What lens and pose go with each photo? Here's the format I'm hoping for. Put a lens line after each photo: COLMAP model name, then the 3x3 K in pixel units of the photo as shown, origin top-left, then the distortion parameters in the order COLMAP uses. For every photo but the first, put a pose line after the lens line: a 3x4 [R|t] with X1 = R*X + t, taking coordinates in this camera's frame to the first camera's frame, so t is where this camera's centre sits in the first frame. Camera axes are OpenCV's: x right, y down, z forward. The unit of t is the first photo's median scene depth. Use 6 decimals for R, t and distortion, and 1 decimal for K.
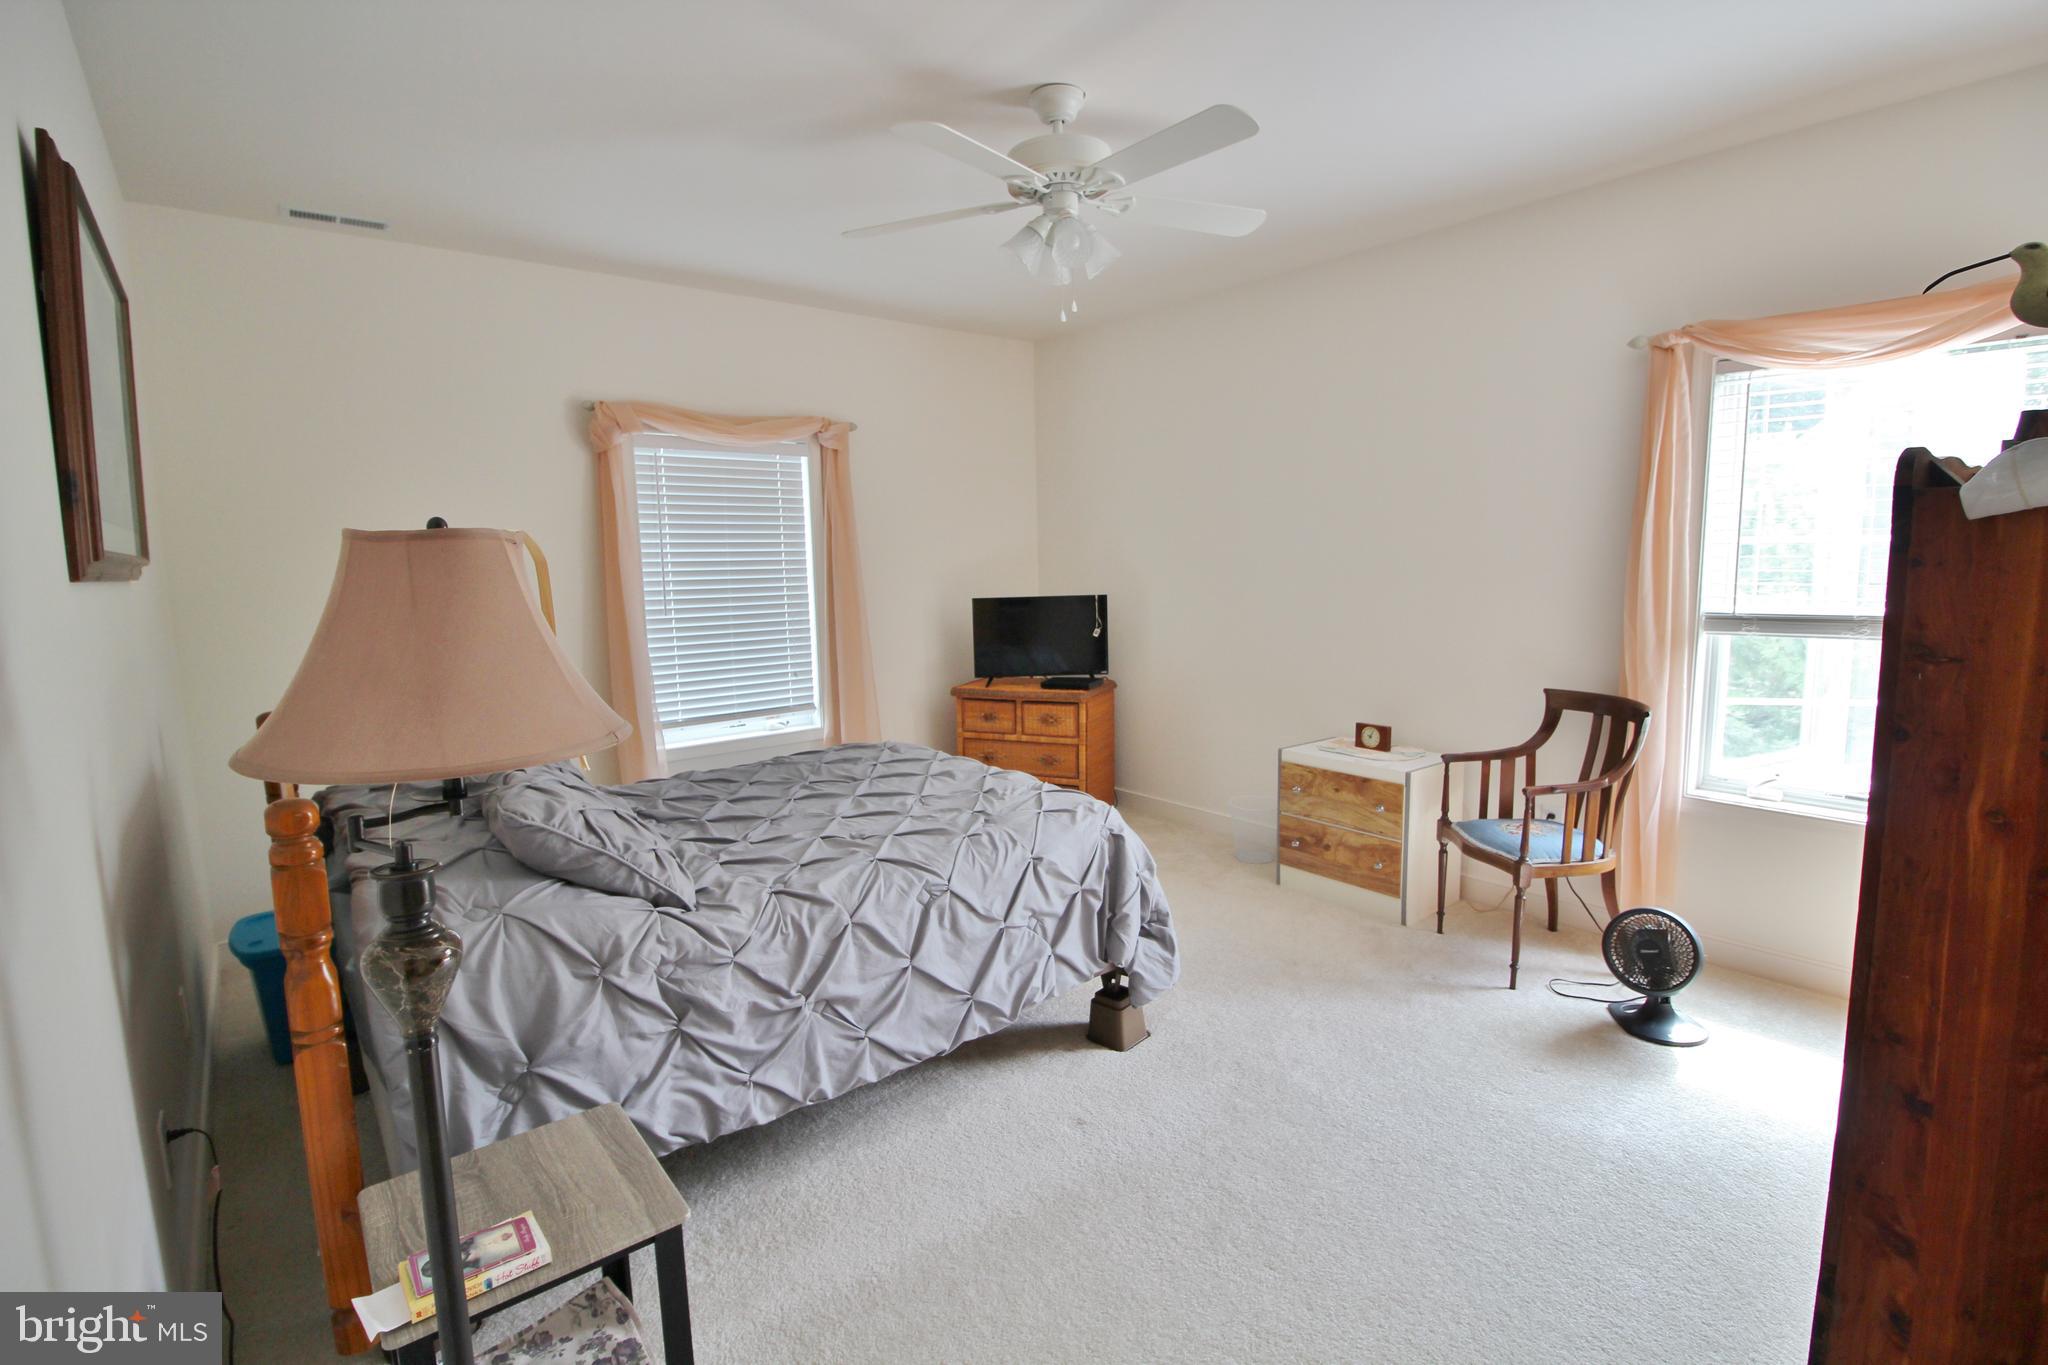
lens RADIAL K [[951.7, 0, 1027.7], [0, 951.7, 682.1], [0, 0, 1]] dist [-0.003837, -0.010860]
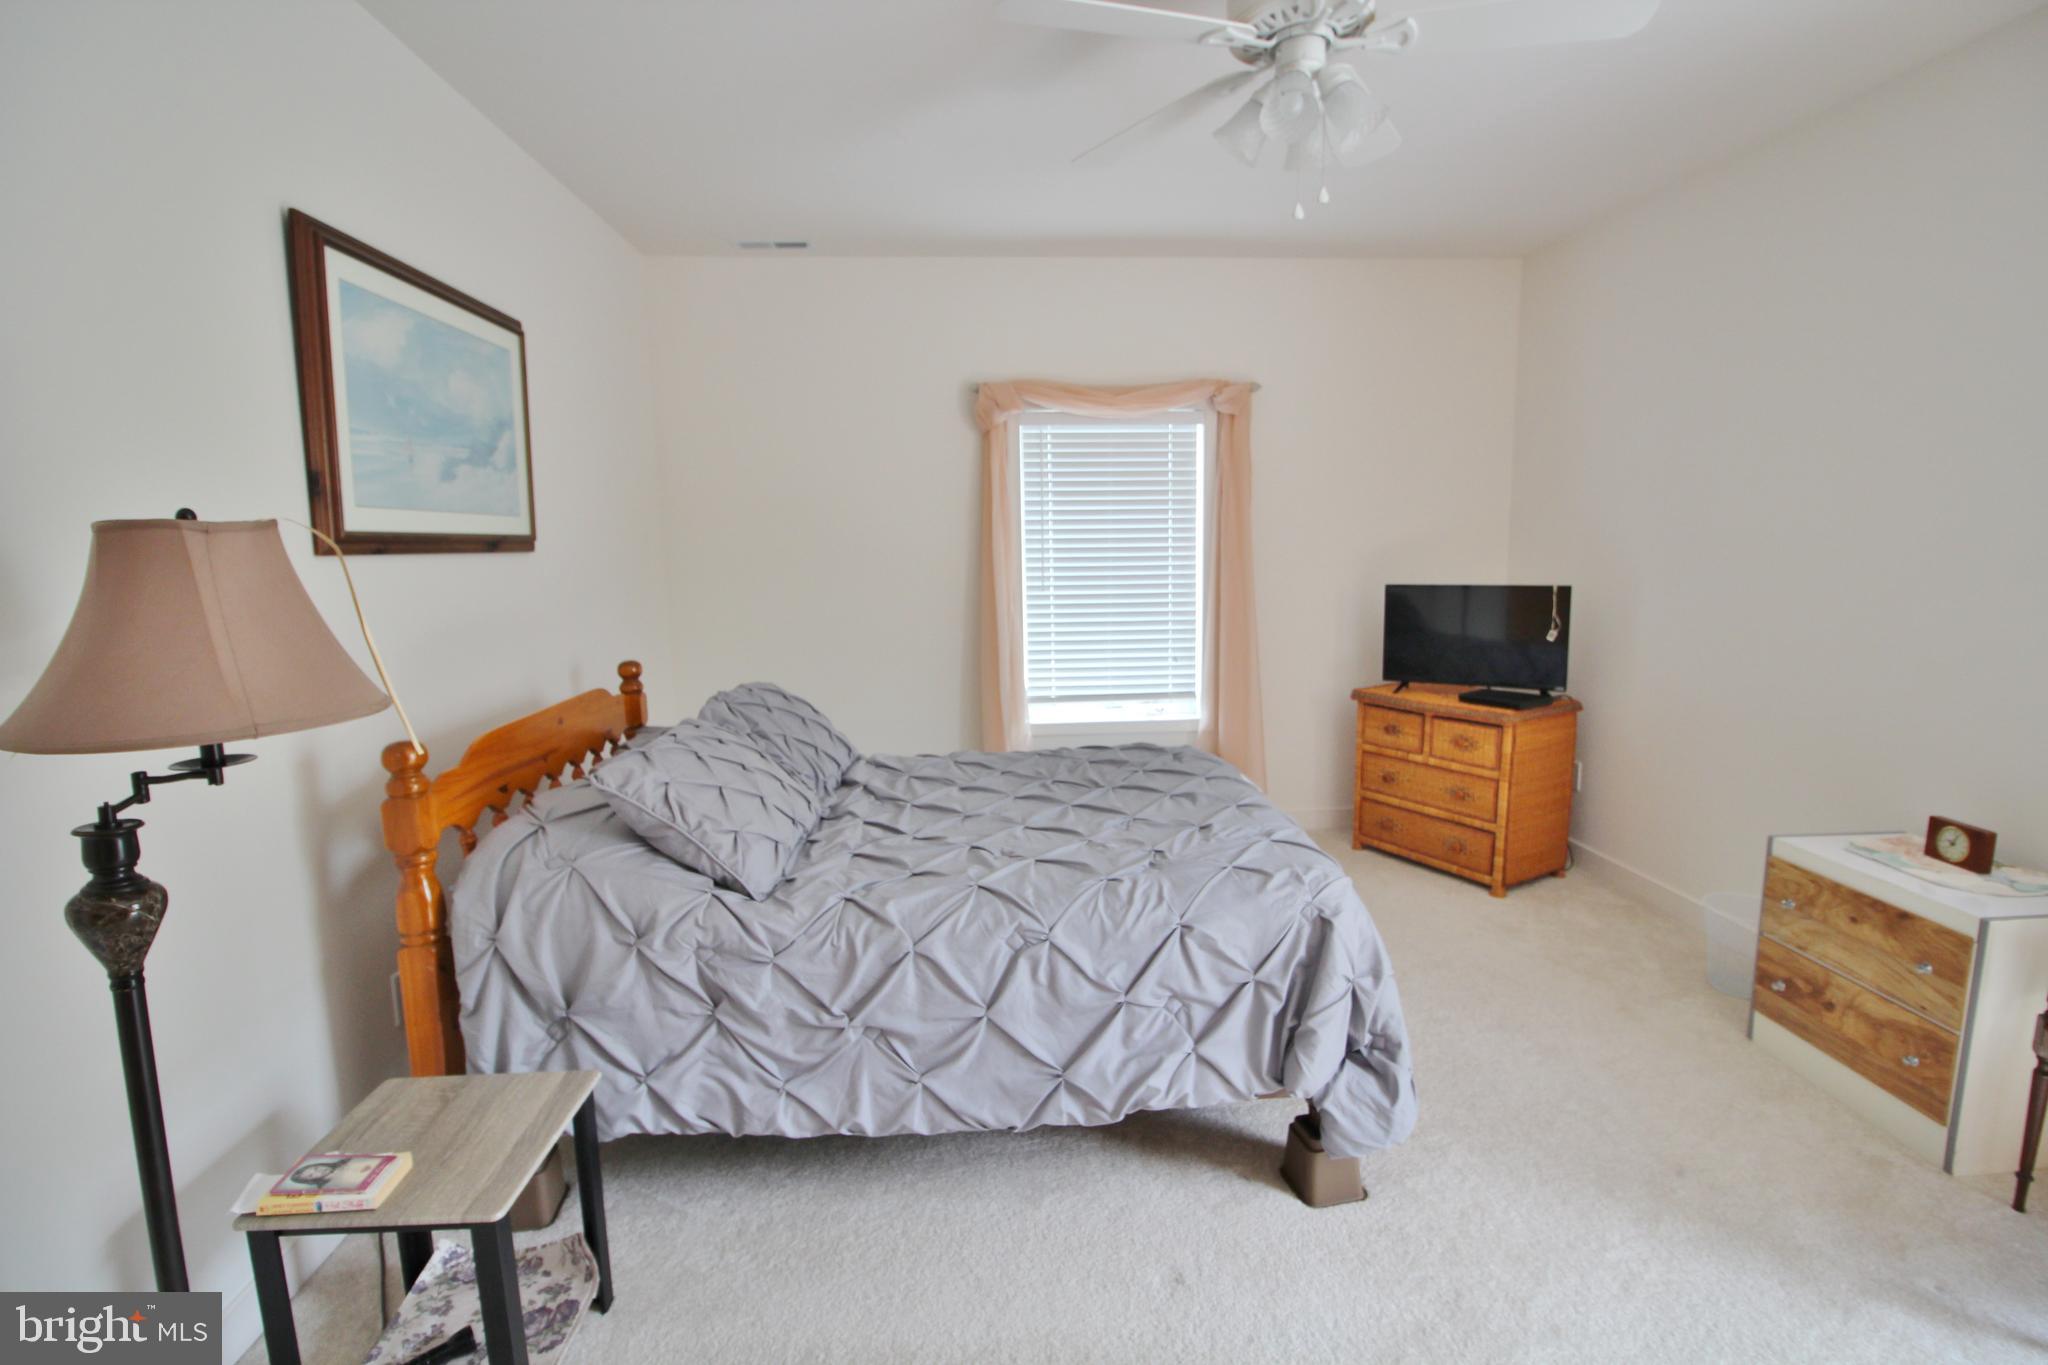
lens RADIAL K [[951.7, 0, 1025.9], [0, 951.7, 677.8], [0, 0, 1]] dist [-0.003837, -0.010860]
pose [[0.813127, 0.090002, -0.575086, 0.313129], [-0.076557, 0.995927, 0.047620, -0.041846], [0.577030, 0.005306, 0.816706, 0.269445]]
